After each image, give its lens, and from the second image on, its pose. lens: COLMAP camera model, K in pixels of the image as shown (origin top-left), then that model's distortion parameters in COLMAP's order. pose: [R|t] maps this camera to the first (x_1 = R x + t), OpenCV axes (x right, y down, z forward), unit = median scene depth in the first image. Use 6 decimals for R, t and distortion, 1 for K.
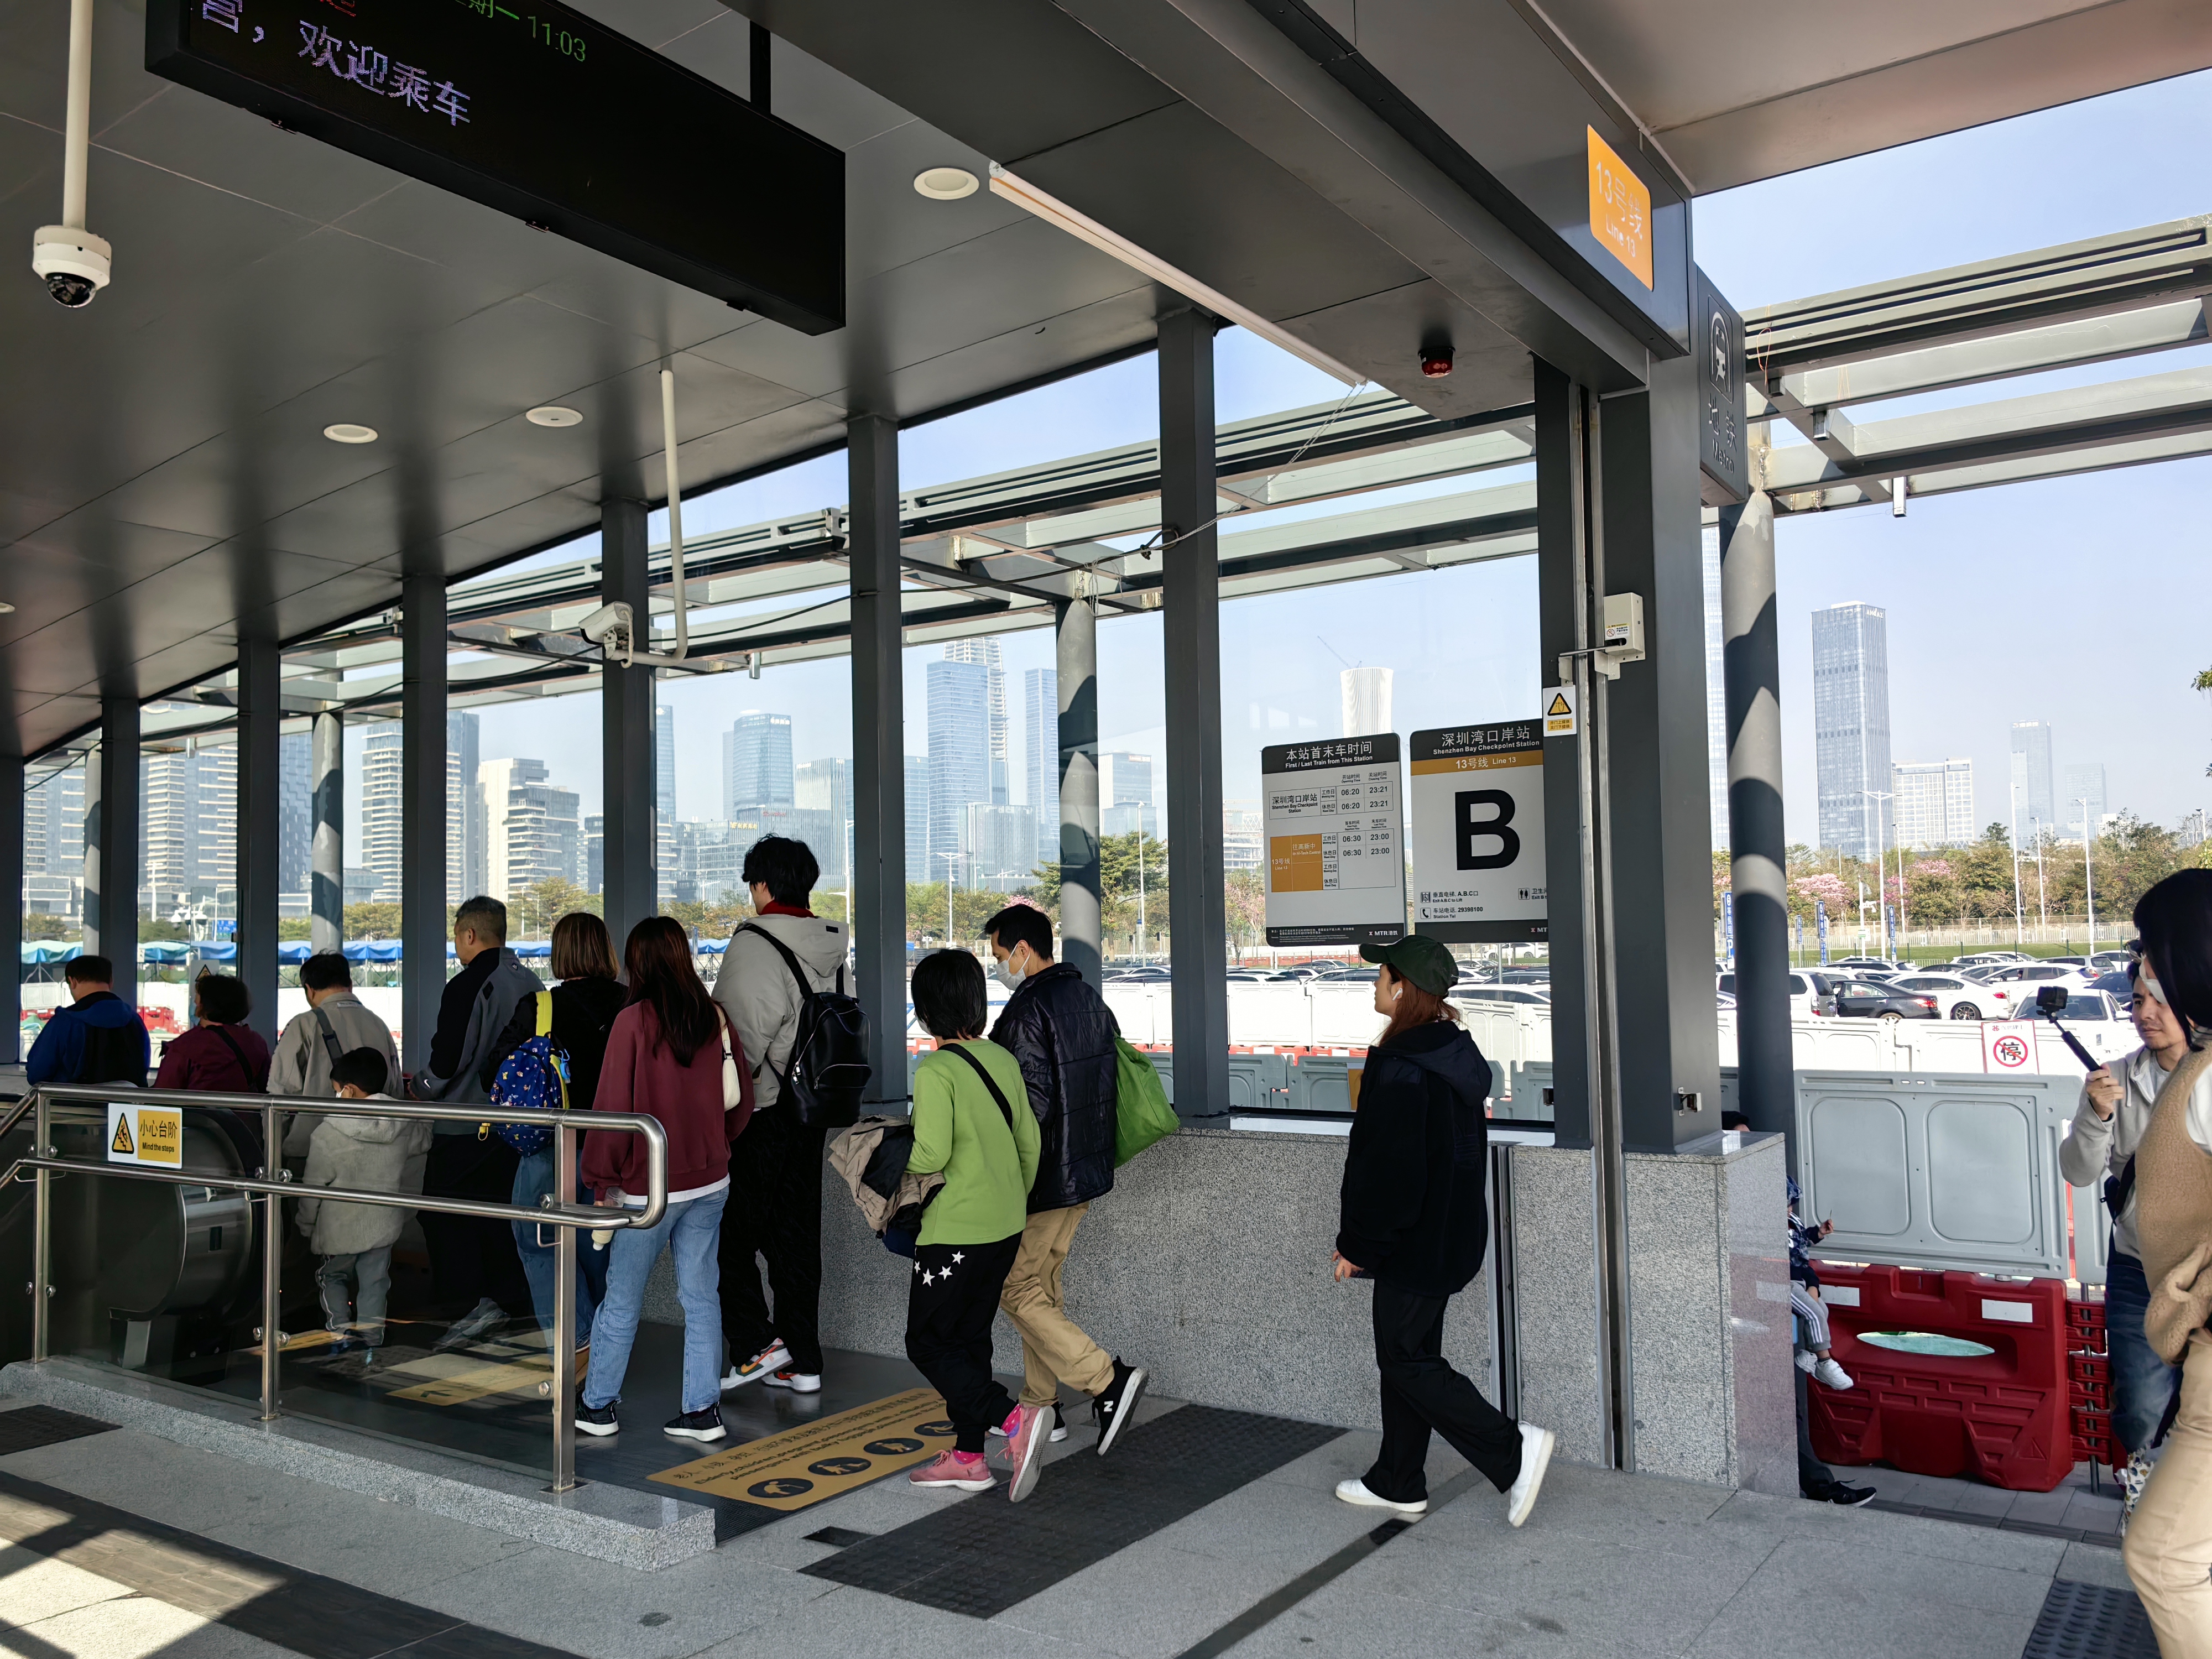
lens RADIAL K [[1745.9, 0, 1108.9], [0, 1745.9, 833.5], [0, 0, 1]] dist [-0.002183, -0.000247]
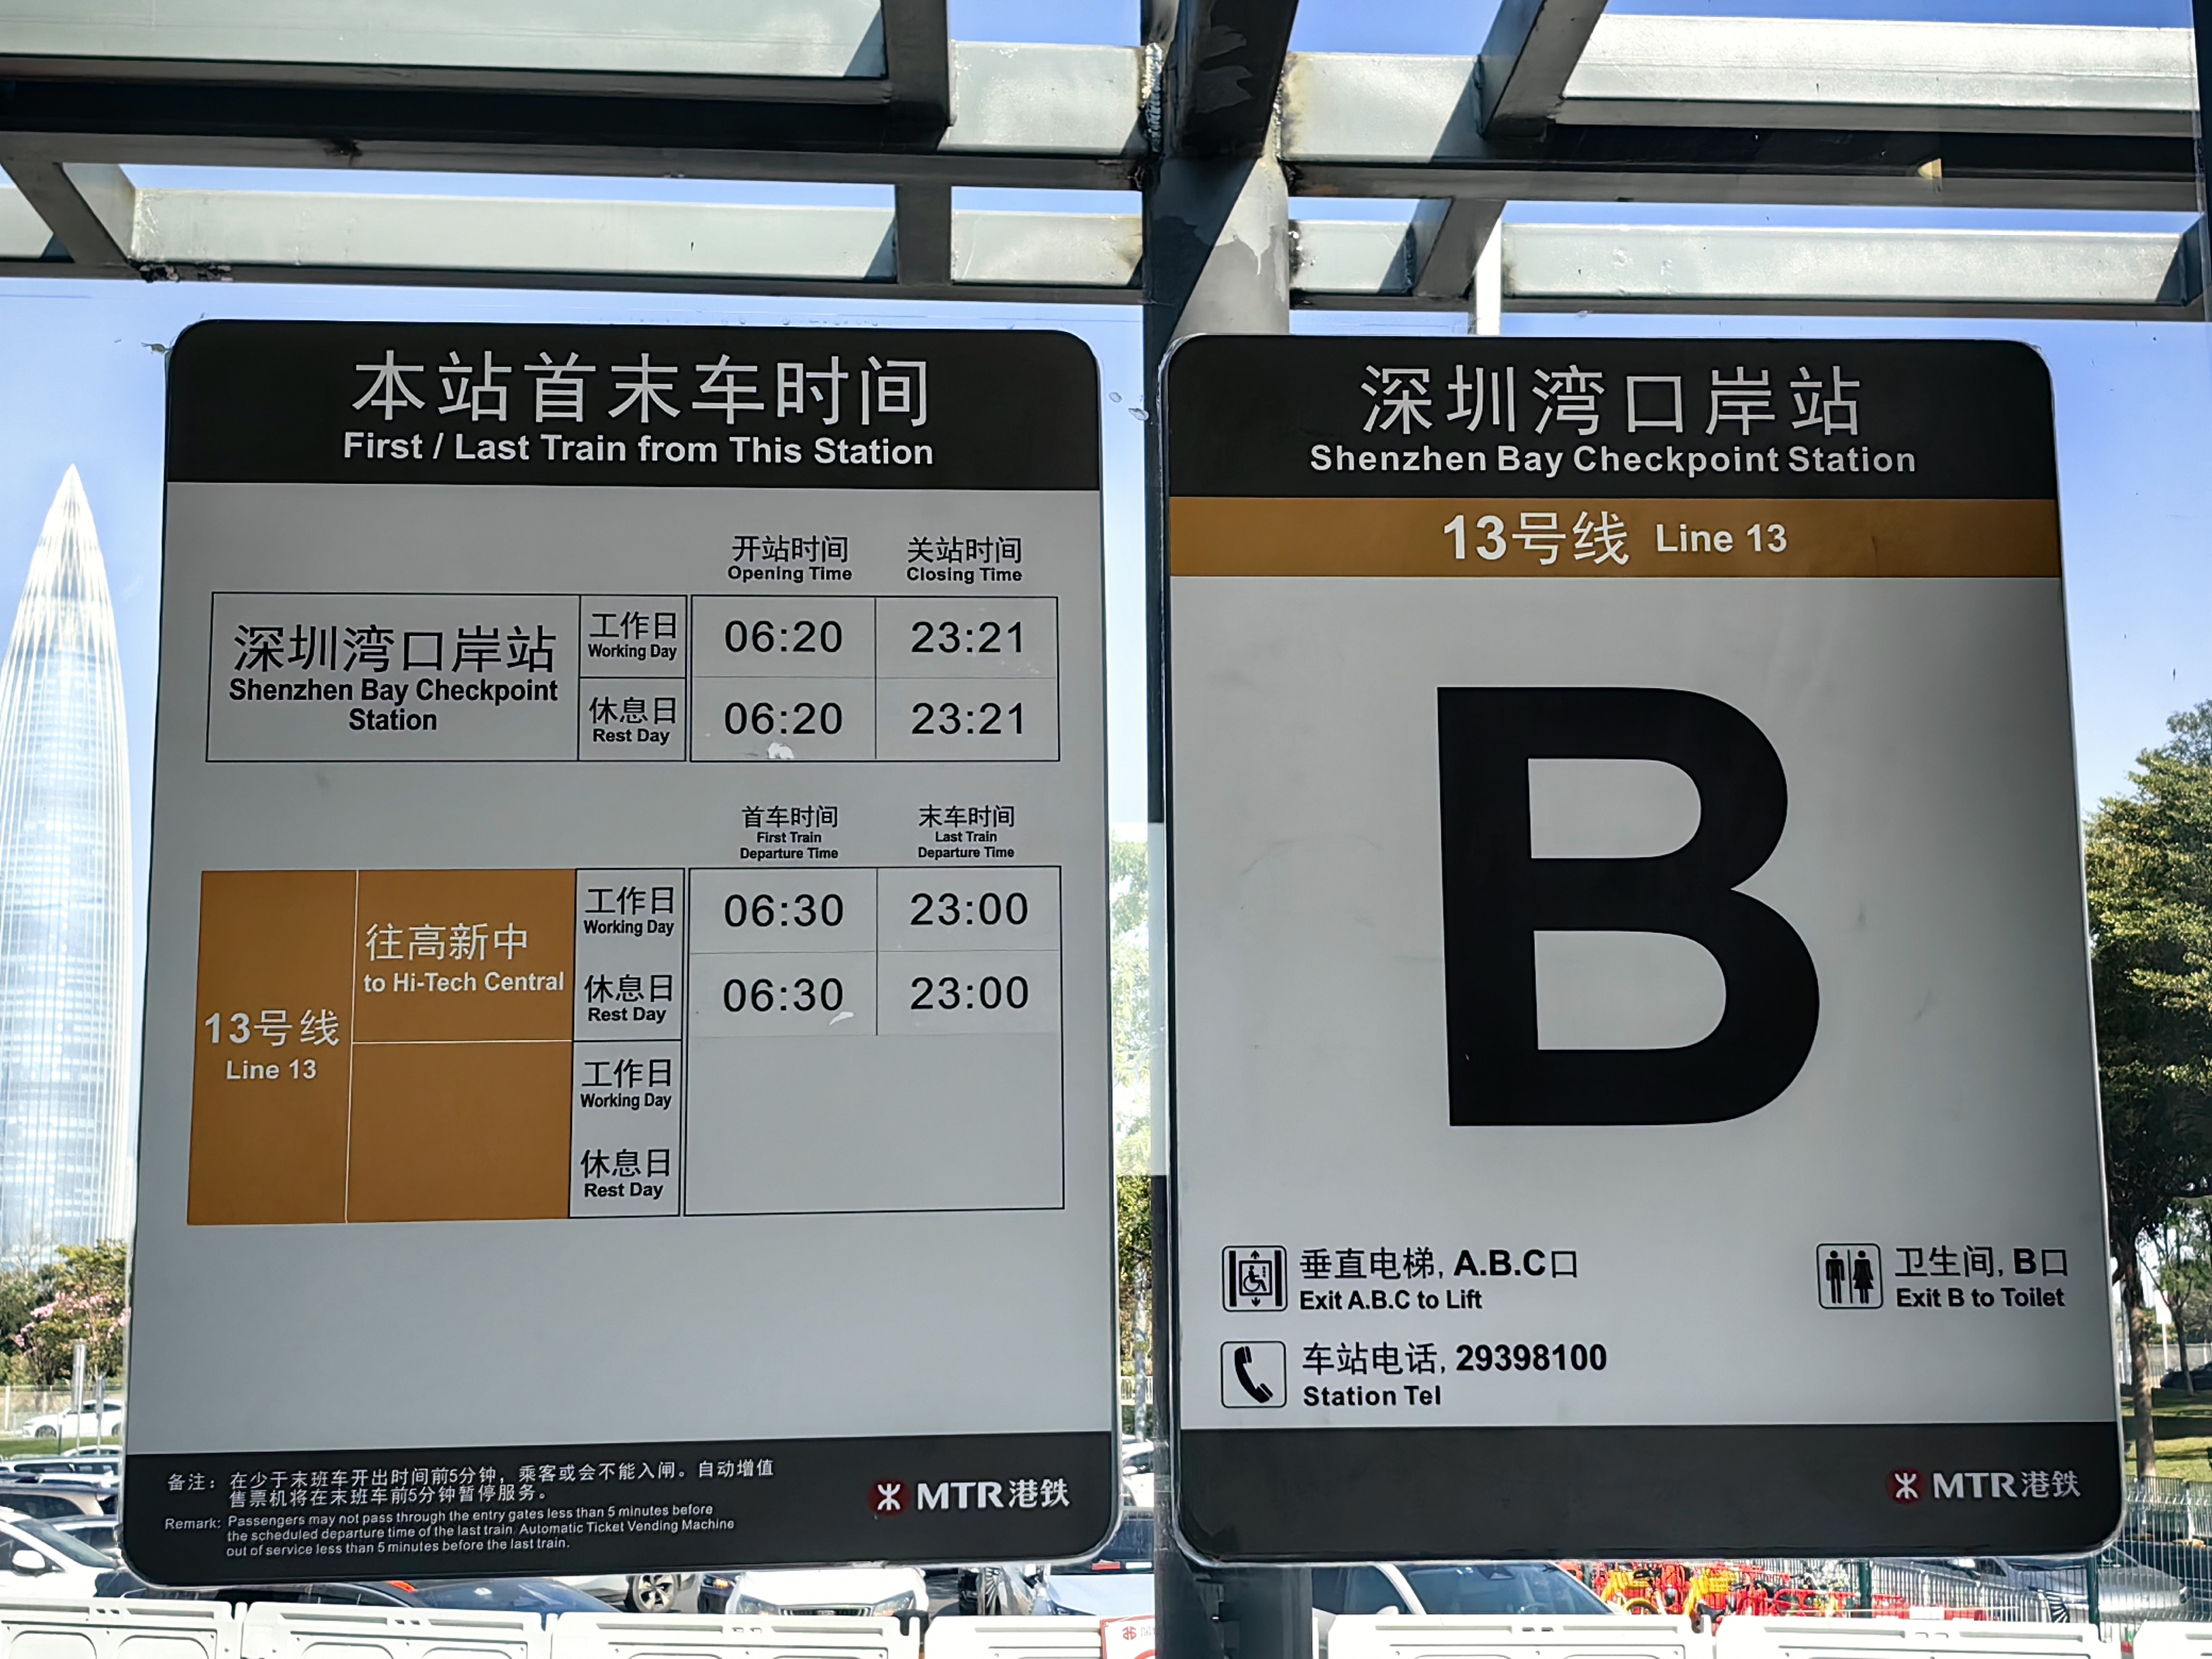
lens RADIAL K [[3147.4, 0, 1106.8], [0, 3147.4, 839.5], [0, 0, 1]] dist [0.121014, 0.000000]
pose [[0.768760, 0.130638, 0.626053, -0.025457], [-0.042215, 0.987145, -0.154149, 0.041205], [-0.638143, 0.092075, 0.764393, 0.753122]]
